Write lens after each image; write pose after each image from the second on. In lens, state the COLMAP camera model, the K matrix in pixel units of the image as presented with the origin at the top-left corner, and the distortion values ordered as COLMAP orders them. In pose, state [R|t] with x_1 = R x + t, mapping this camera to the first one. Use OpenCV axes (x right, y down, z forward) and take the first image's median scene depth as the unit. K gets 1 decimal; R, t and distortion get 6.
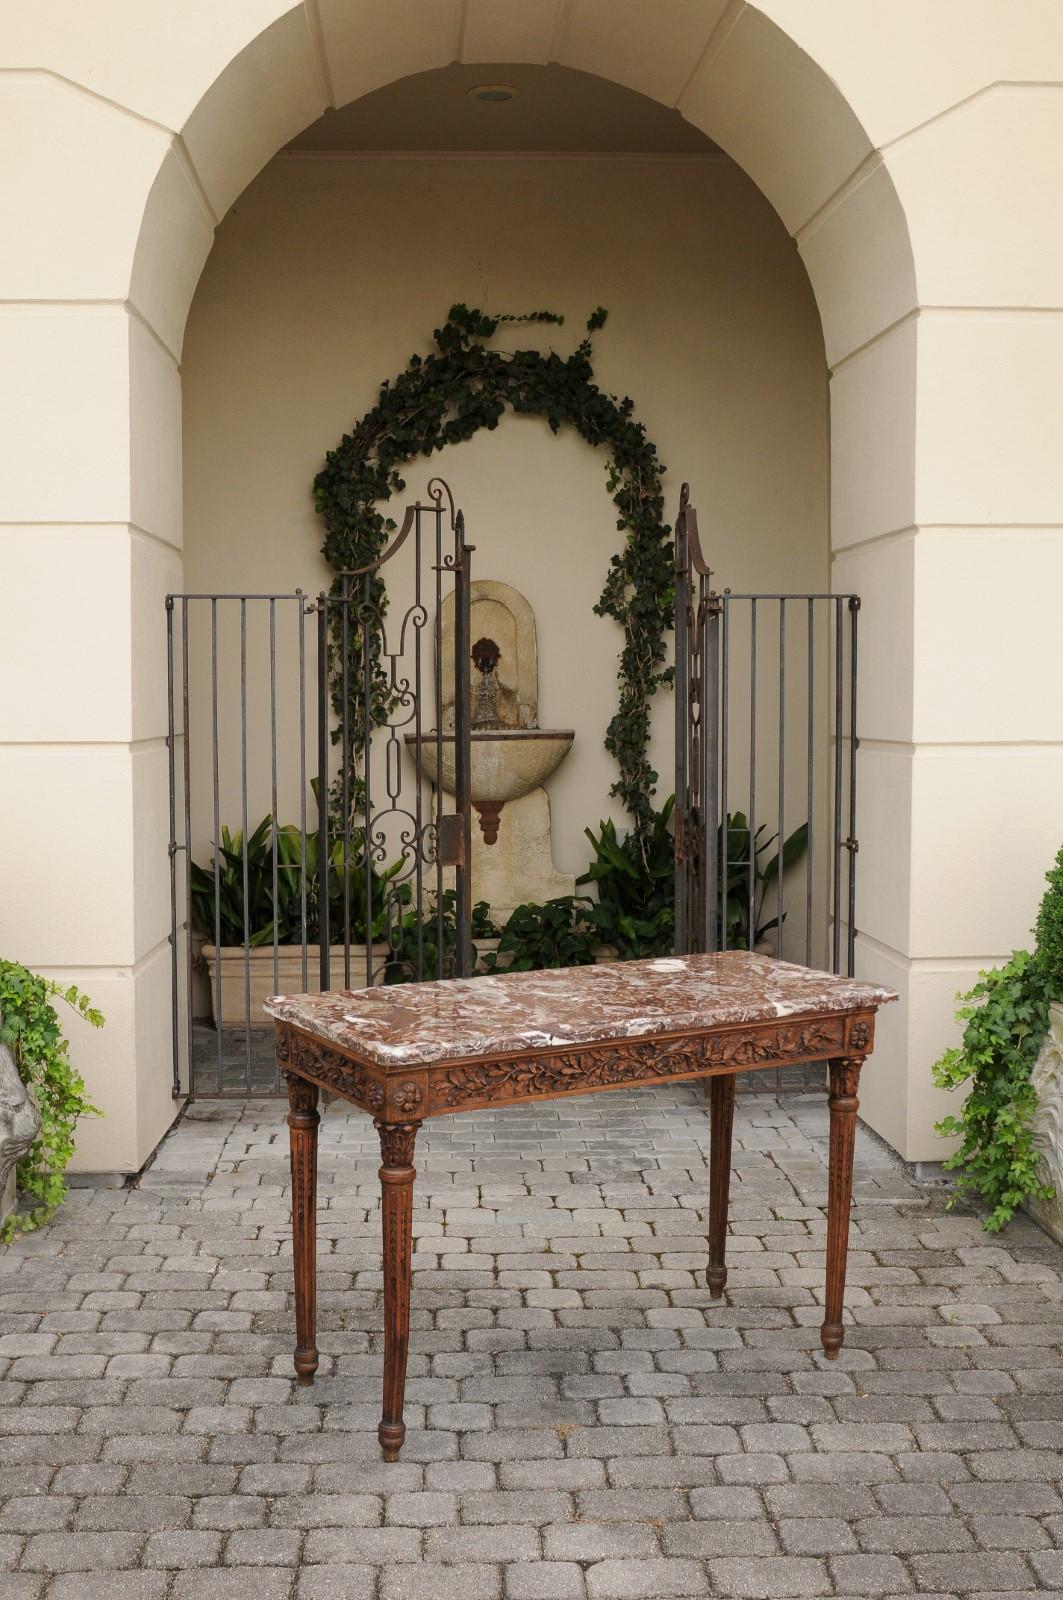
lens RADIAL K [[1955.4, 0, 529.8], [0, 1955.4, 839.7], [0, 0, 1]] dist [-0.079207, 0.099679]
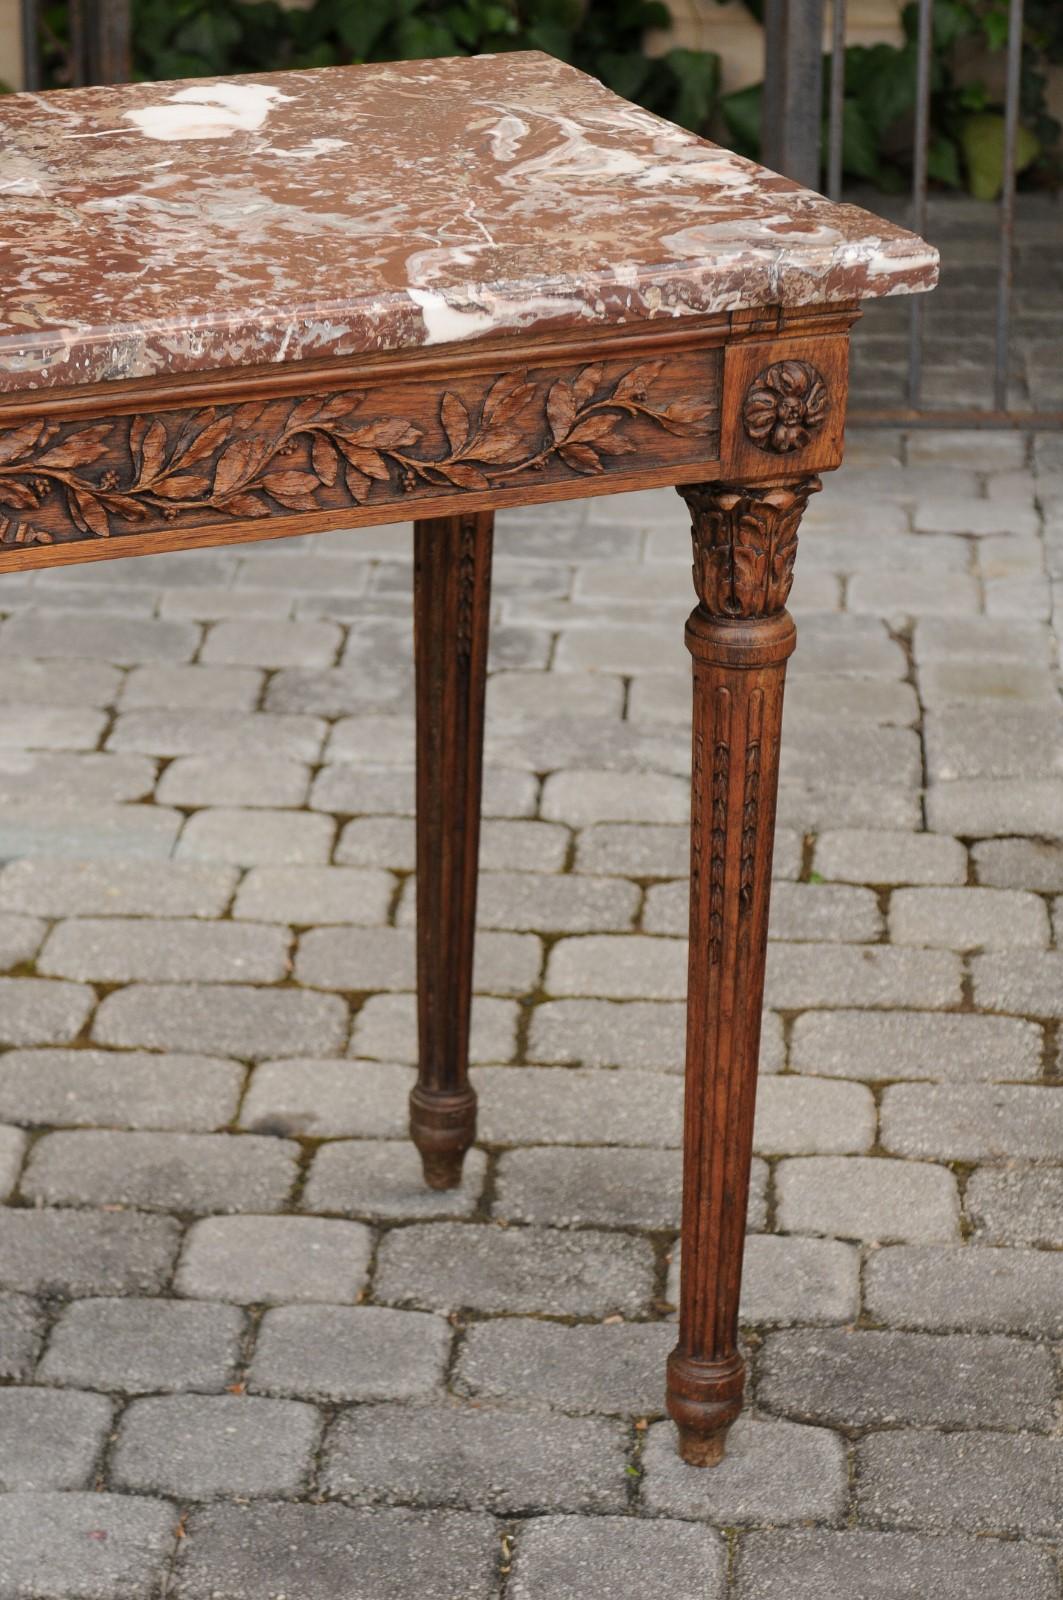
lens RADIAL K [[4654.3, 0, 530.2], [0, 4654.3, 802.0], [0, 0, 1]] dist [0.058700, 1.041576]
pose [[0.994676, 0.044484, -0.092959, 0.177345], [-0.019457, 0.966880, 0.254488, -0.011947], [0.101201, -0.251324, 0.962598, 0.308287]]
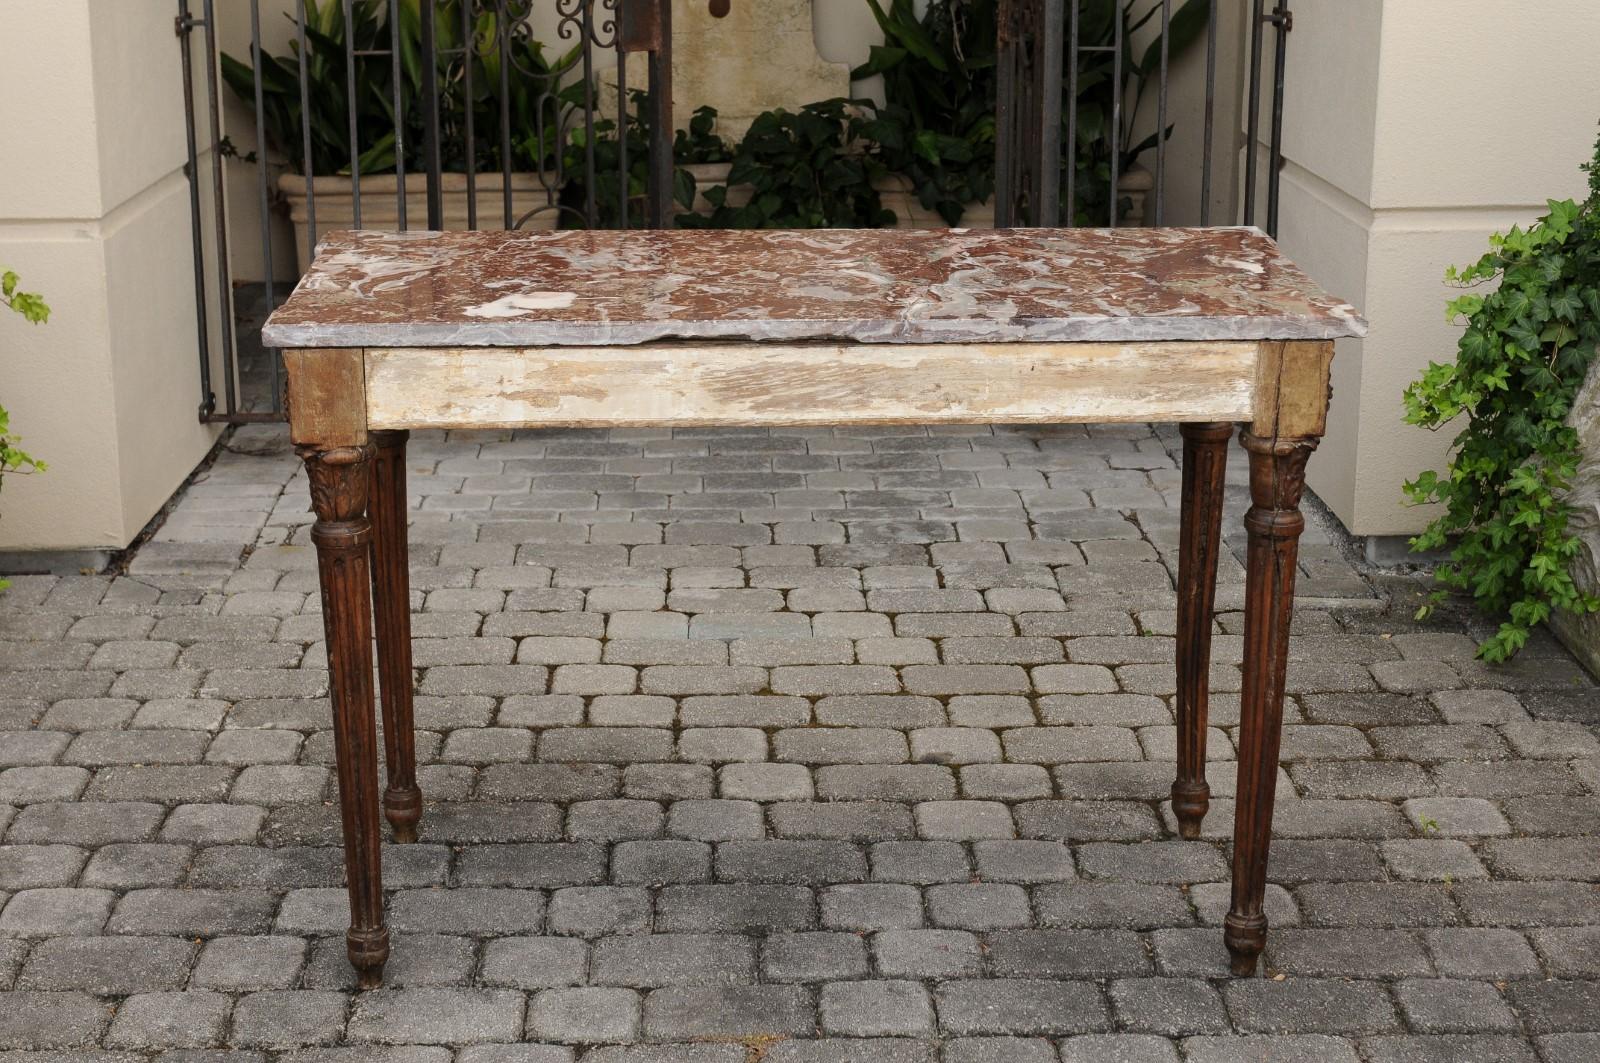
lens RADIAL K [[2602.7, 0, 783.0], [0, 2602.7, 536.2], [0, 0, 1]] dist [-0.080061, 0.312556]
pose [[0.999827, 0.004495, -0.018037, 0.032200], [-0.000827, 0.980113, 0.198438, 0.000529], [0.018570, -0.198389, 0.979947, 0.225480]]
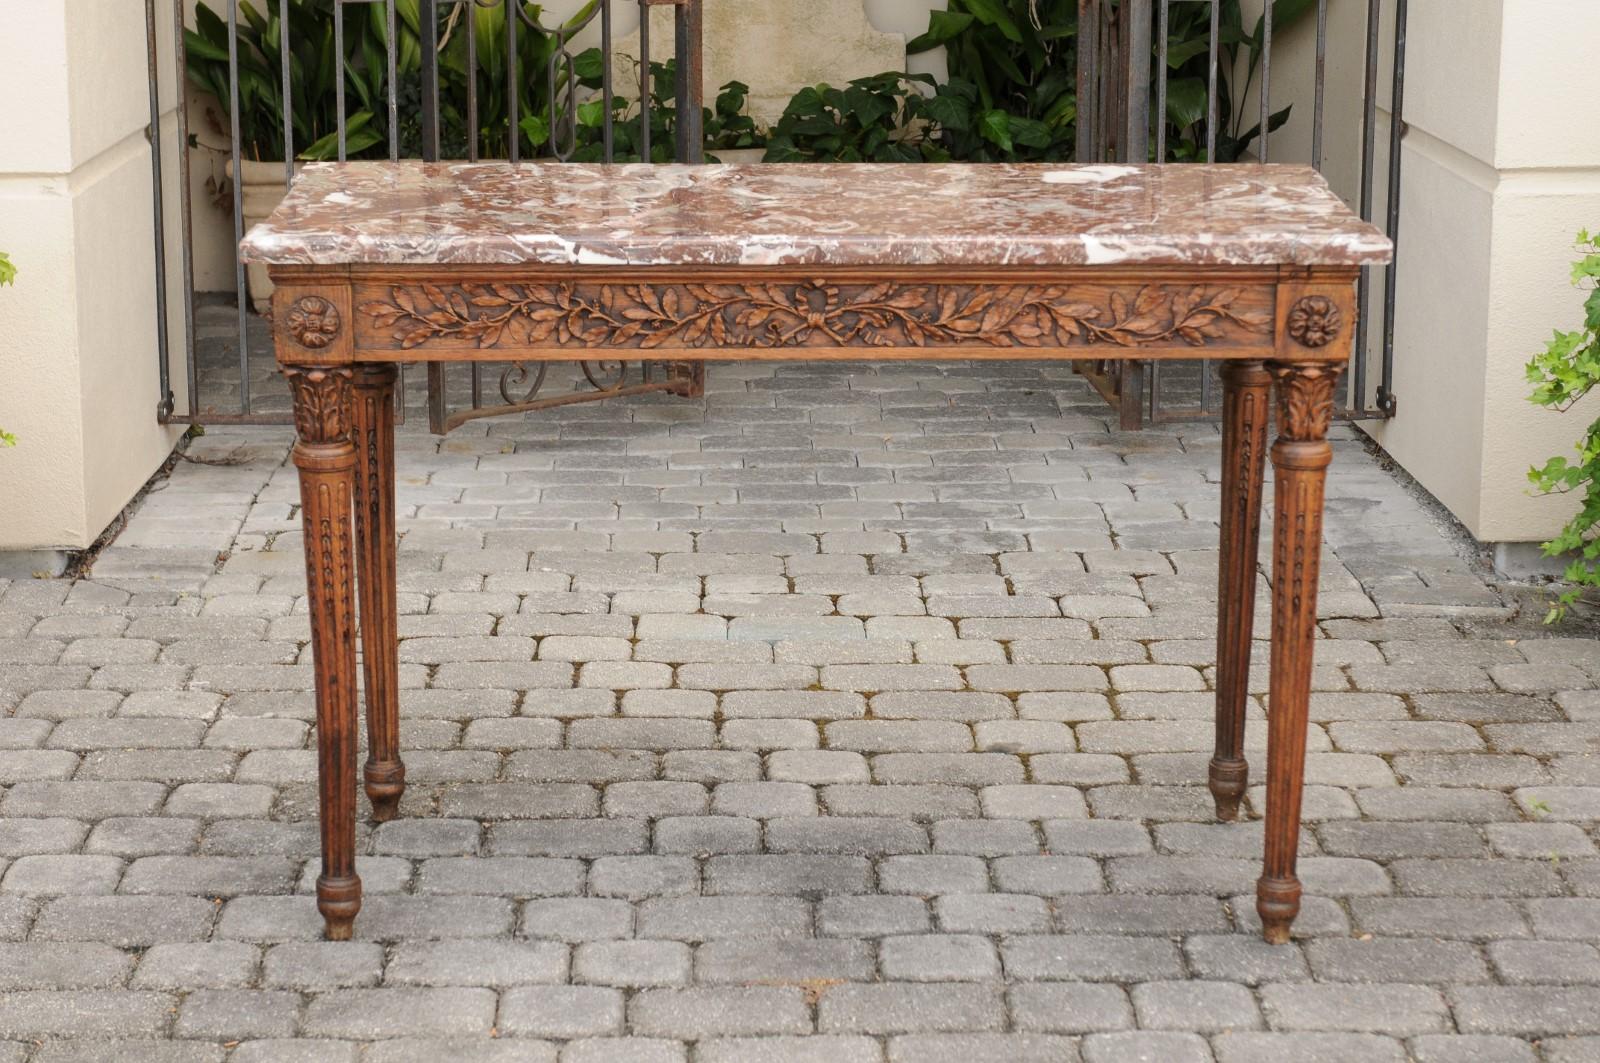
lens RADIAL K [[3478.3, 0, 792.1], [0, 3478.3, 536.3], [0, 0, 1]] dist [0.002624, 0.499897]
pose [[0.999713, 0.007509, -0.022729, 0.027309], [-0.004061, 0.988967, 0.148080, 0.023759], [0.023590, -0.147946, 0.988714, 0.027335]]
